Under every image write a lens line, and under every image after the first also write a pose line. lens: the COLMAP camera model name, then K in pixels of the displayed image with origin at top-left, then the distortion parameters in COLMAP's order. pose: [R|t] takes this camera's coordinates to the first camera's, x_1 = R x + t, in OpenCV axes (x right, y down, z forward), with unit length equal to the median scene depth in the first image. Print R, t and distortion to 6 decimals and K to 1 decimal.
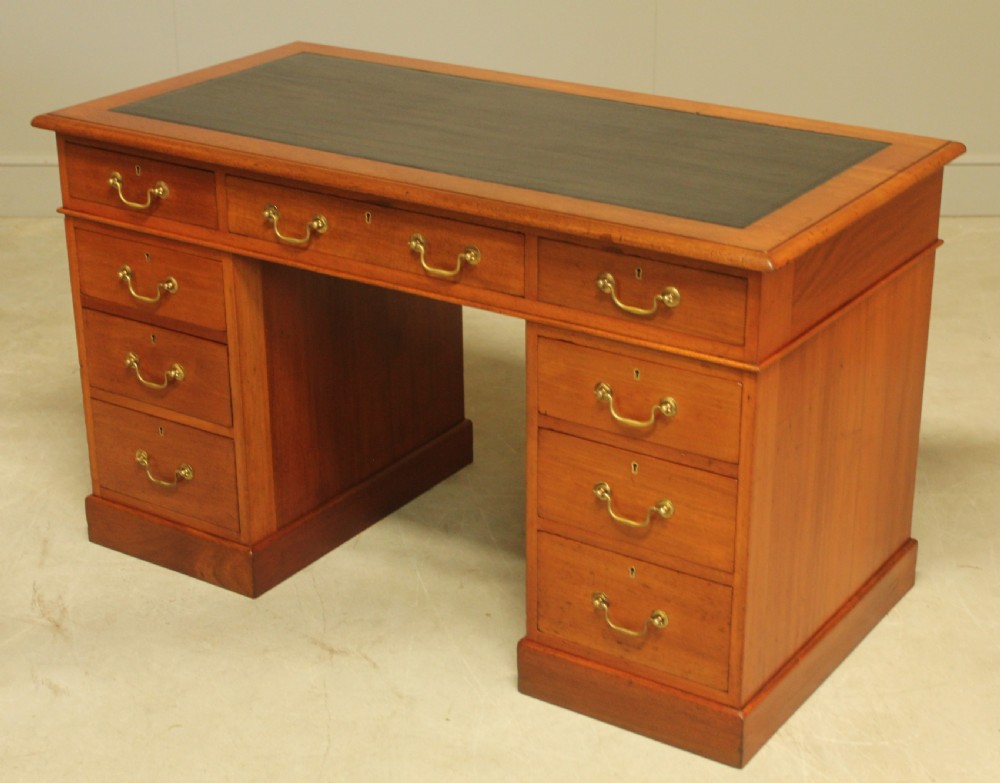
lens RADIAL K [[1893.7, 0, 502.9], [0, 1893.7, 397.8], [0, 0, 1]] dist [-0.019252, 0.000000]
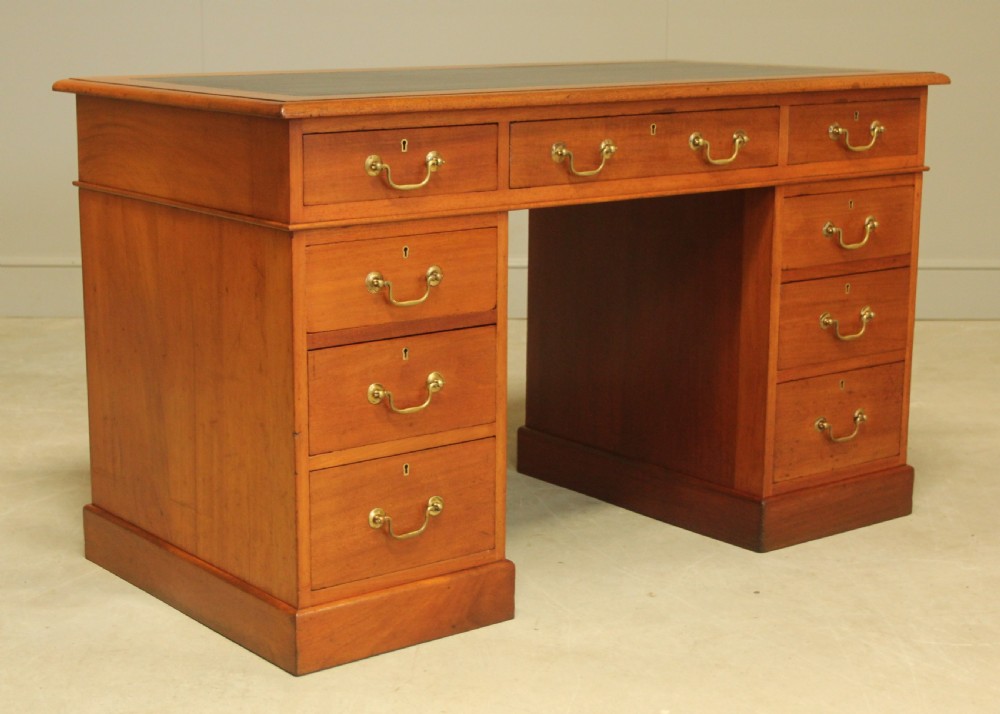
lens RADIAL K [[1818.3, 0, 469.1], [0, 1818.3, 388.2], [0, 0, 1]] dist [0.002535, 0.000000]
pose [[0.328454, -0.200738, 0.922942, -1.011462], [0.369440, 0.926610, 0.070061, -0.068851], [-0.869271, 0.317961, 0.378509, 0.736457]]
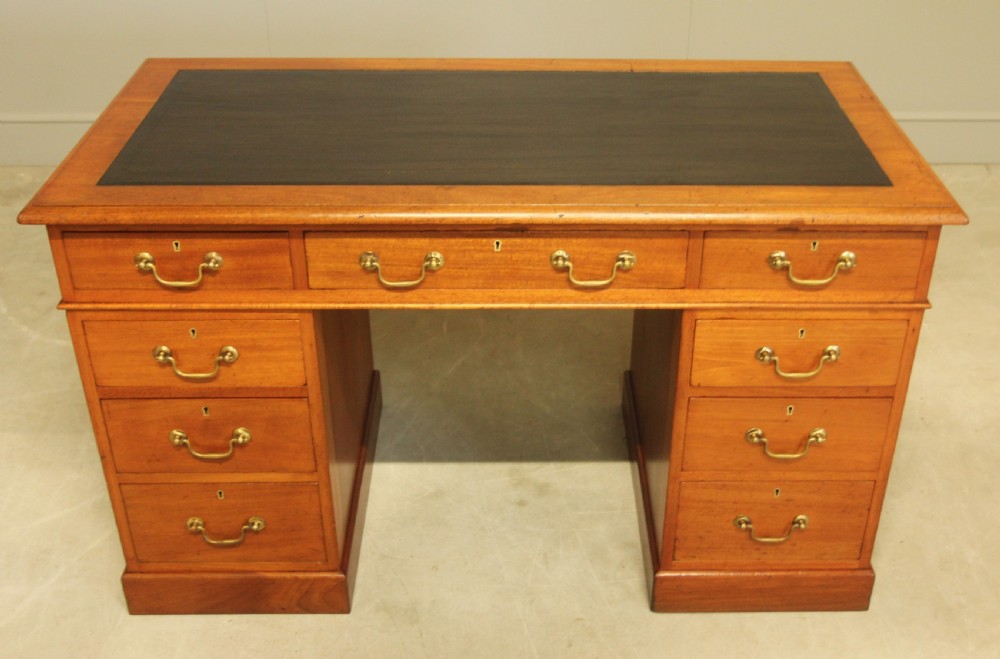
lens RADIAL K [[1175.8, 0, 537.6], [0, 1175.8, 366.9], [0, 0, 1]] dist [-0.027592, 0.000000]
pose [[0.824993, -0.295098, 0.481979, -0.354073], [0.210529, 0.951935, 0.222478, -0.161322], [-0.524466, -0.082072, 0.847467, 0.457249]]
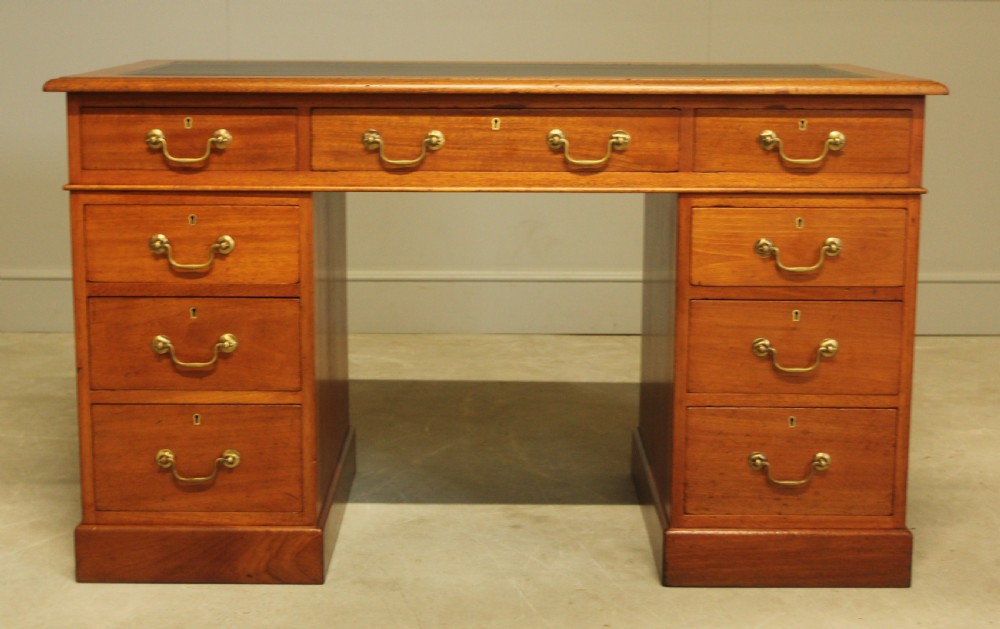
lens RADIAL K [[1725.4, 0, 490.8], [0, 1725.4, 314.2], [0, 0, 1]] dist [0.006241, 0.000000]
pose [[0.838021, -0.091933, 0.537838, -0.563294], [0.207495, 0.965344, -0.158296, 0.144852], [-0.504646, 0.244254, 0.828054, 0.253388]]
